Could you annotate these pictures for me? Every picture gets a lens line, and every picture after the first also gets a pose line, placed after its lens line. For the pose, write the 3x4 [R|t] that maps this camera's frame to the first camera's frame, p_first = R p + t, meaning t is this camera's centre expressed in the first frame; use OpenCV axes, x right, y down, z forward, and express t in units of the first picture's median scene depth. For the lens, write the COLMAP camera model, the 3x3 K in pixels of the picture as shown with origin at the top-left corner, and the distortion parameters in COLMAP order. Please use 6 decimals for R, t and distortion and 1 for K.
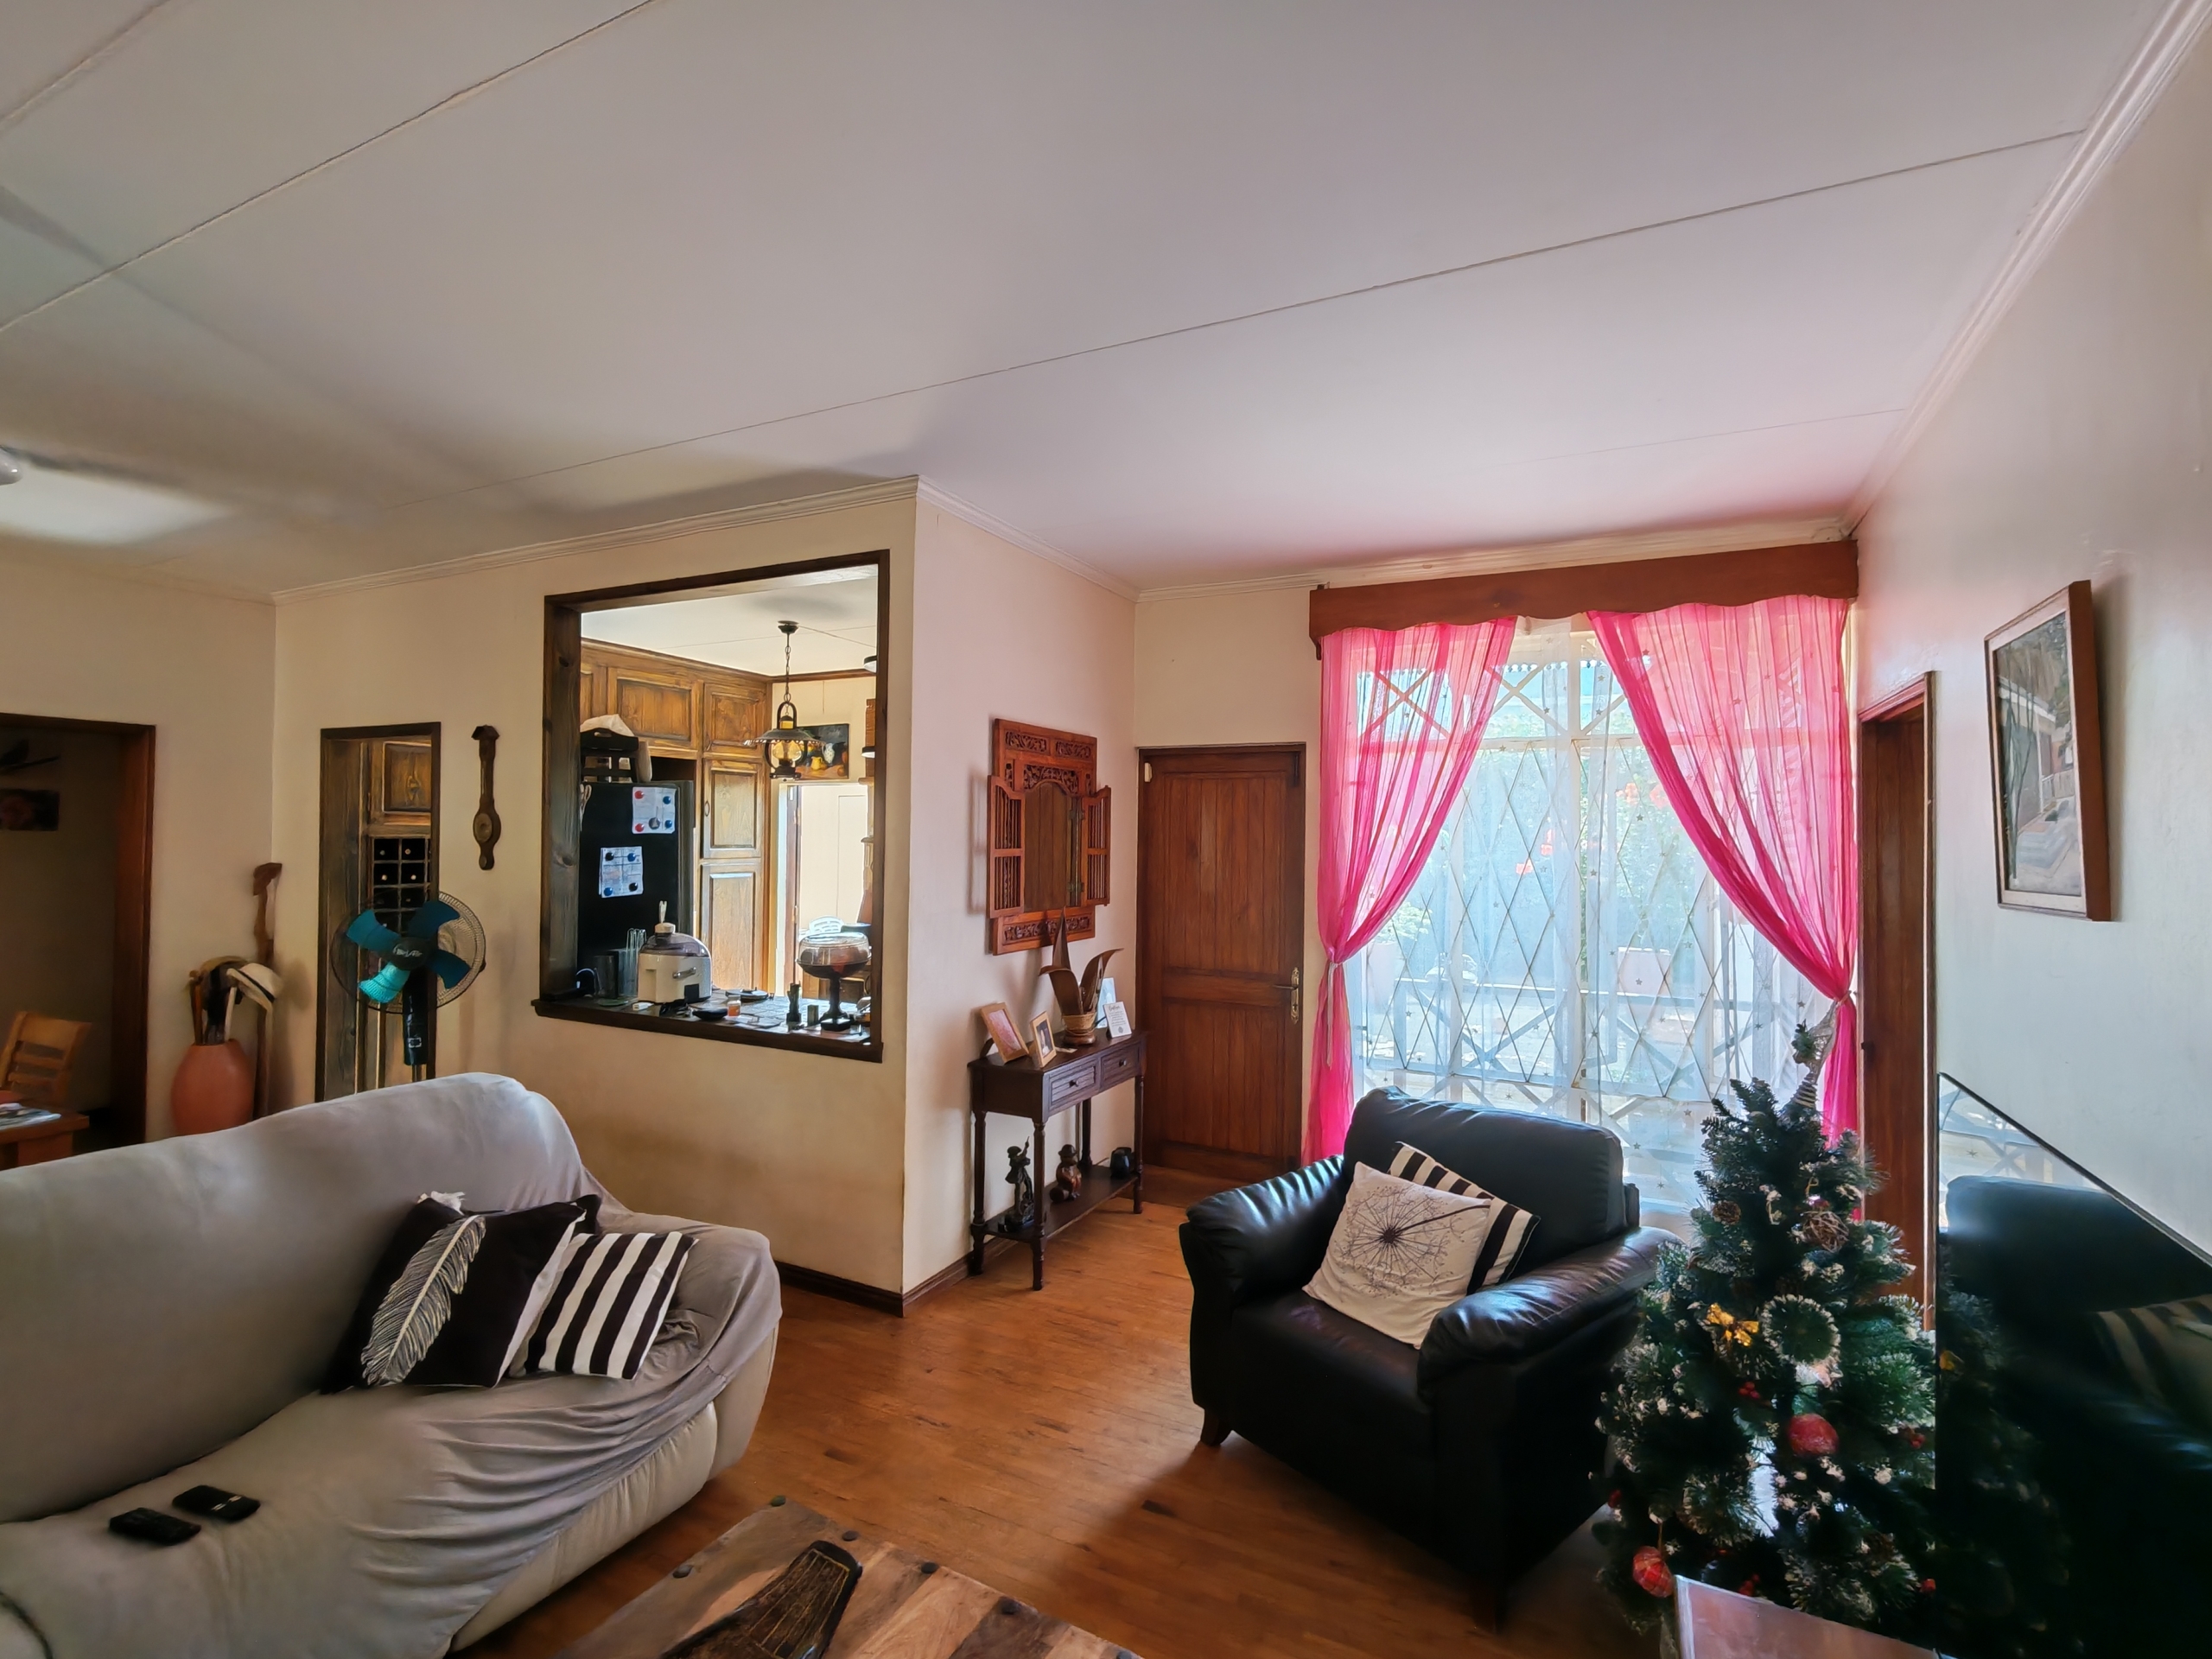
lens RADIAL K [[1026.7, 0, 1106.0], [0, 1026.7, 829.5], [0, 0, 1]] dist [-0.001301, -0.000114]
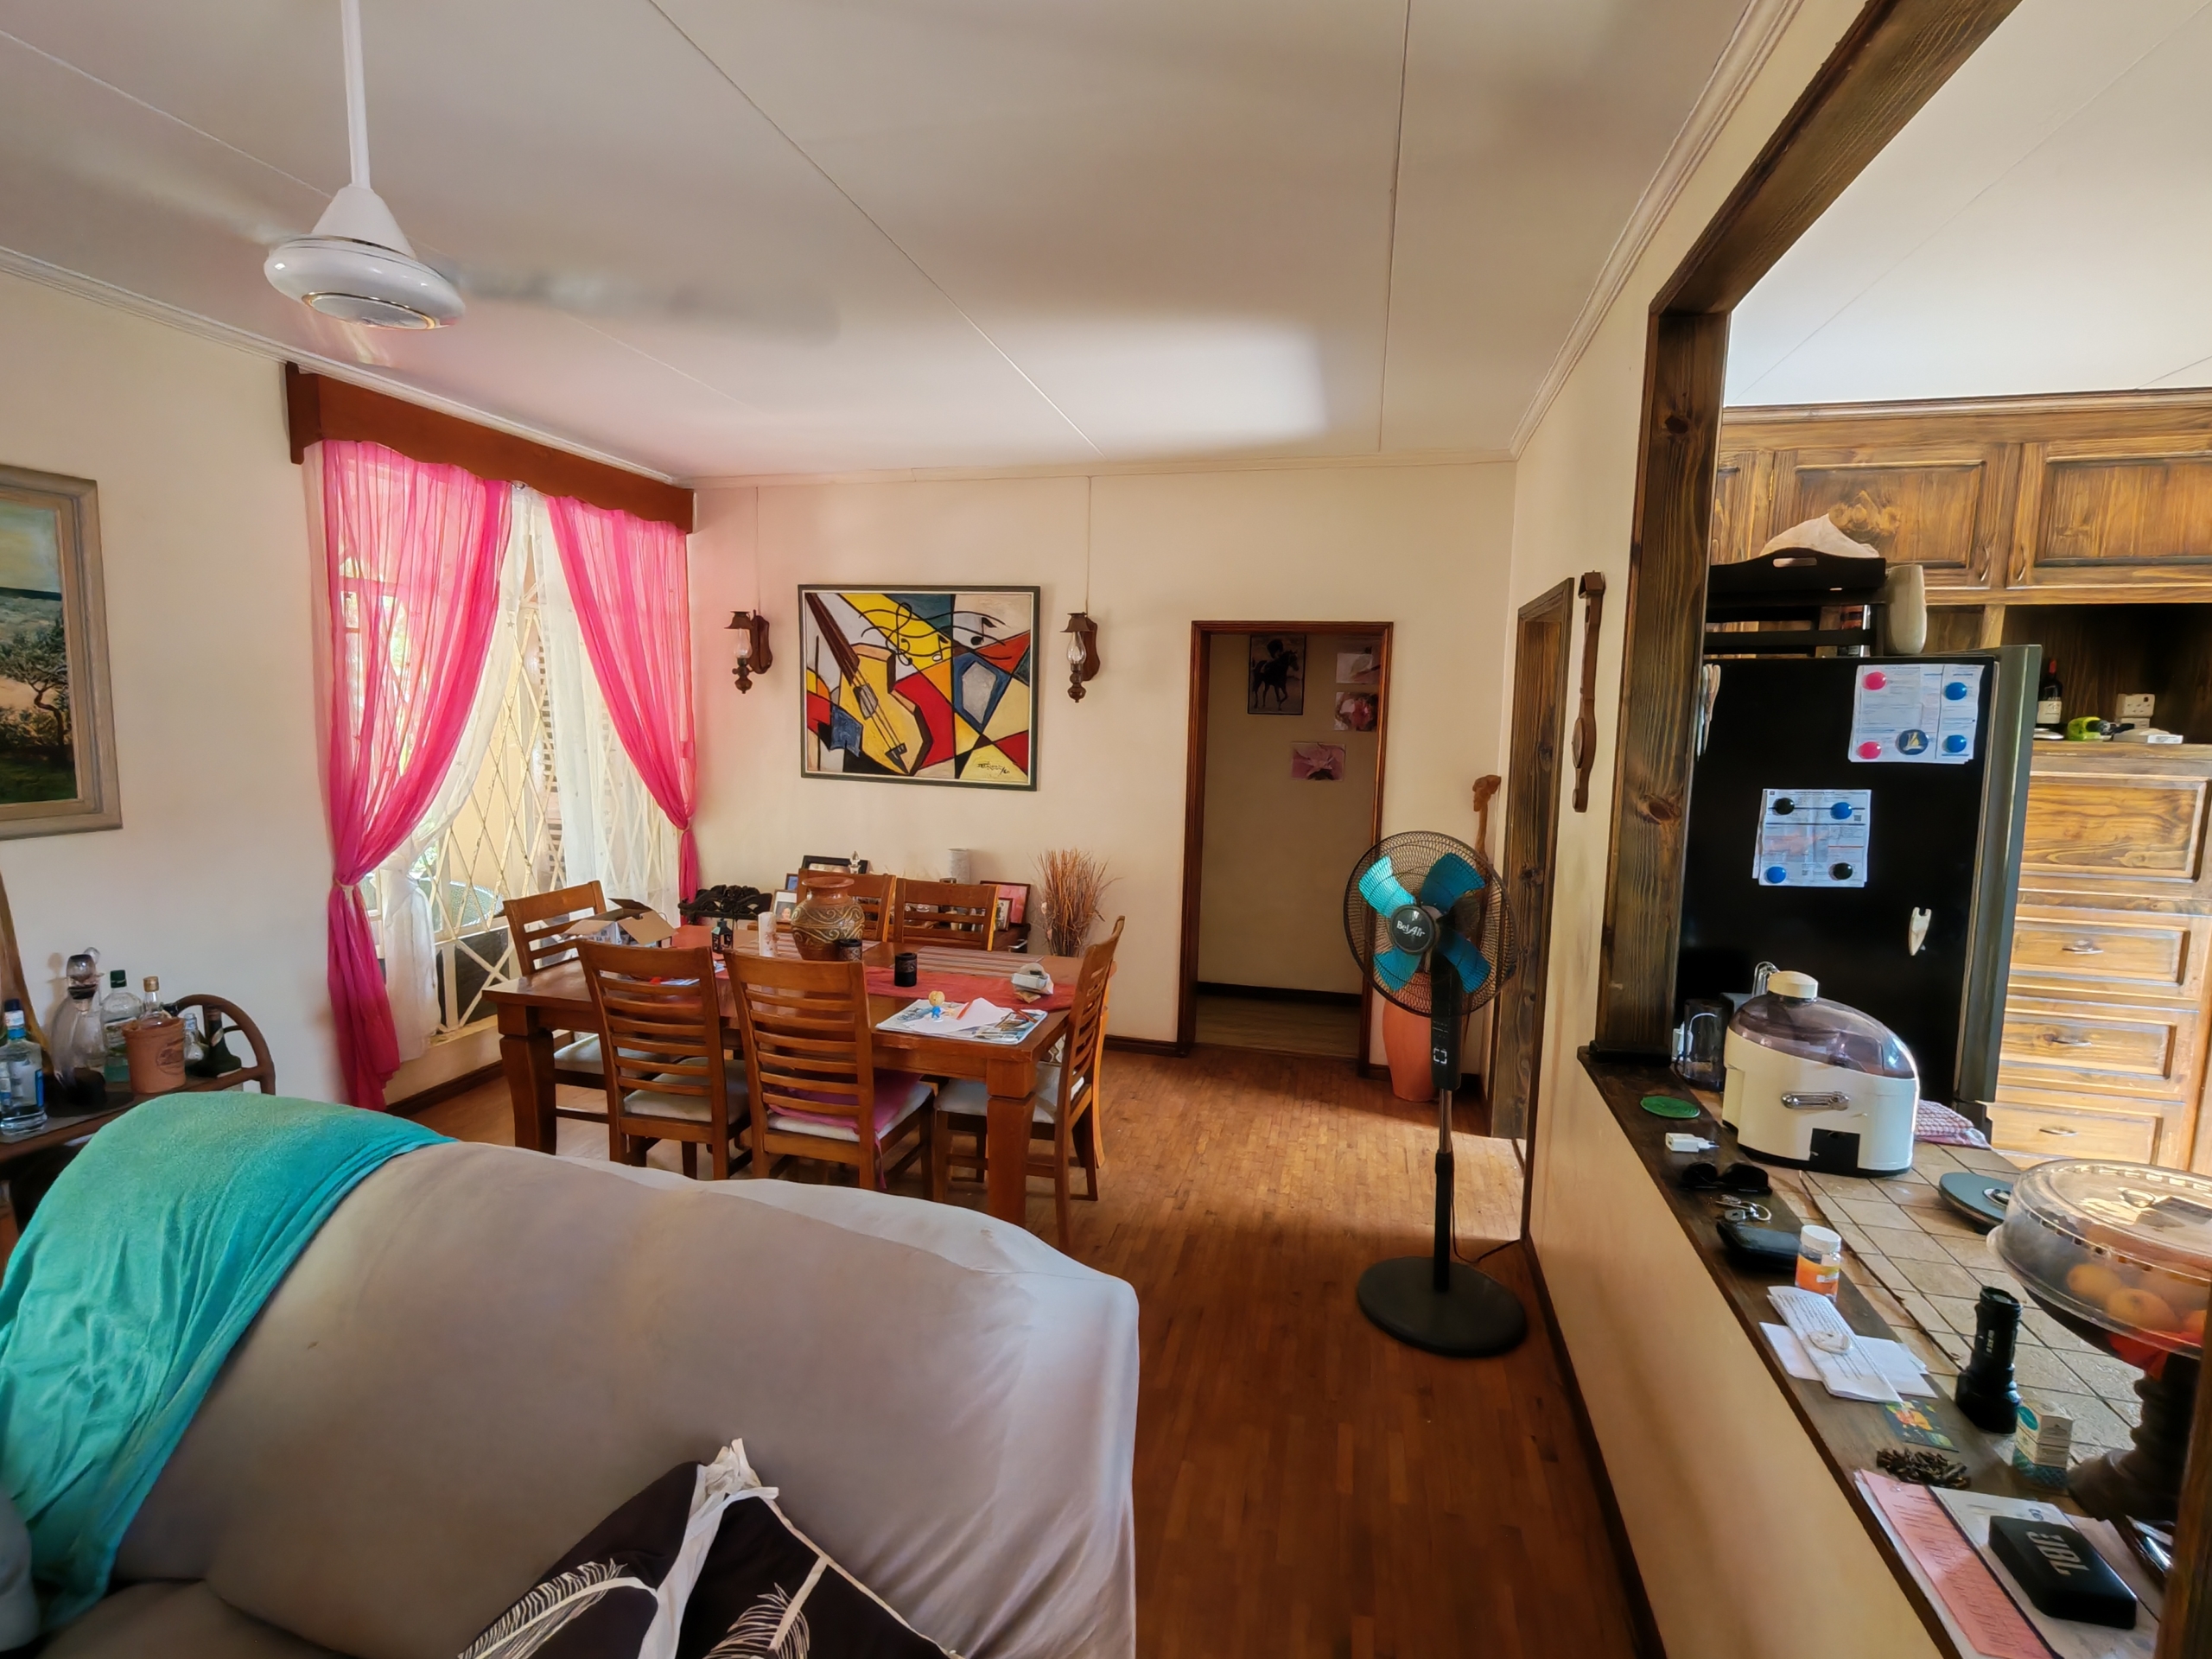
lens RADIAL K [[1026.7, 0, 1106.0], [0, 1026.7, 829.5], [0, 0, 1]] dist [-0.001301, -0.000114]
pose [[0.224265, 0.107887, -0.968538, -0.066899], [-0.010218, 0.994059, 0.108364, -0.013282], [0.974475, -0.014406, 0.224035, 0.547874]]
